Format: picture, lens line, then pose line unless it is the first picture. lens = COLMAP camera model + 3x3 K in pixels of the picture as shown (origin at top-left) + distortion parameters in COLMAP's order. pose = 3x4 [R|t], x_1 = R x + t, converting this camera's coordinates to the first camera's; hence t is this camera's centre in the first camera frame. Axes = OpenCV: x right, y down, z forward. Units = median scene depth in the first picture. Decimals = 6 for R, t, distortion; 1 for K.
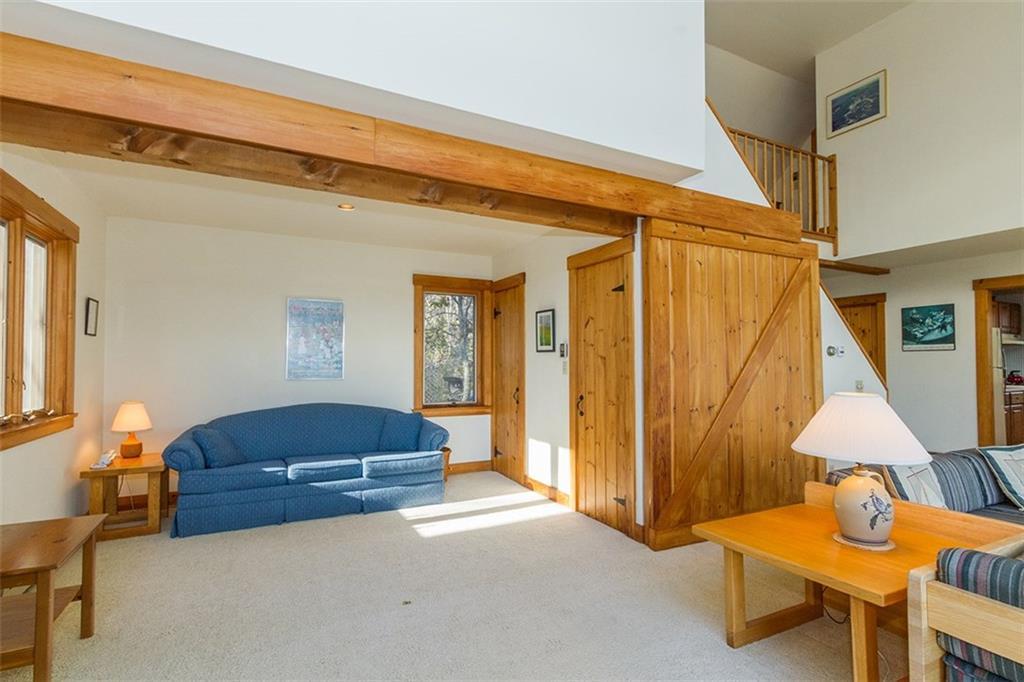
lens RADIAL K [[481.1, 0, 511.0], [0, 481.1, 348.2], [0, 0, 1]] dist [0.005686, -0.001002]
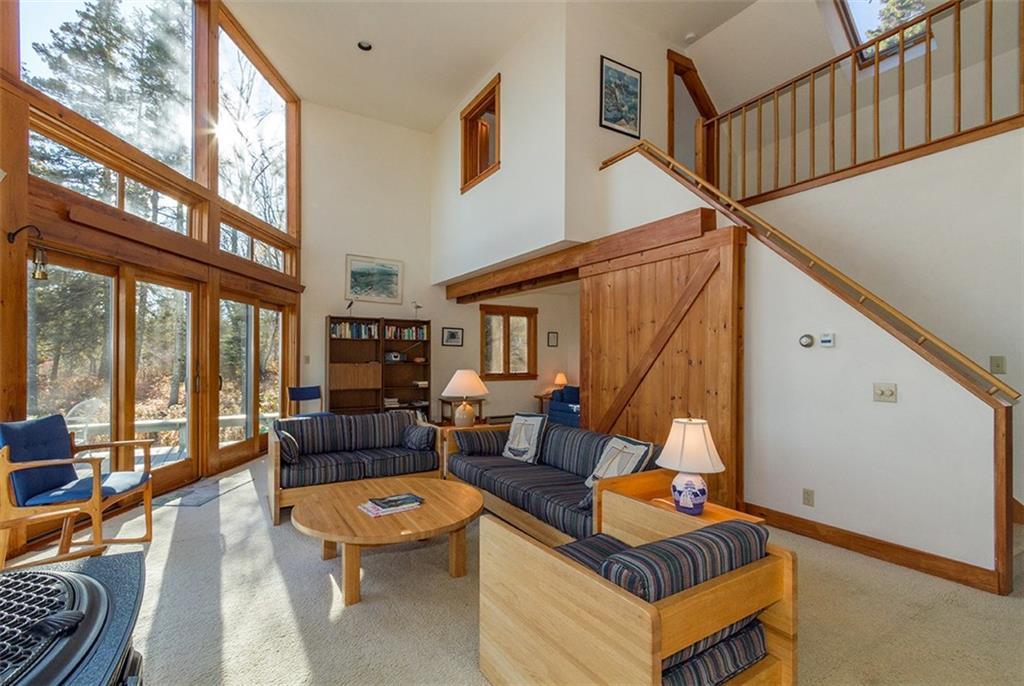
lens RADIAL K [[481.1, 0, 513.5], [0, 481.1, 348.9], [0, 0, 1]] dist [0.005686, -0.001002]
pose [[0.083641, -0.024946, -0.996184, 1.764717], [0.017591, 0.999568, -0.023554, 0.036164], [0.996341, -0.015554, 0.084044, 0.596840]]
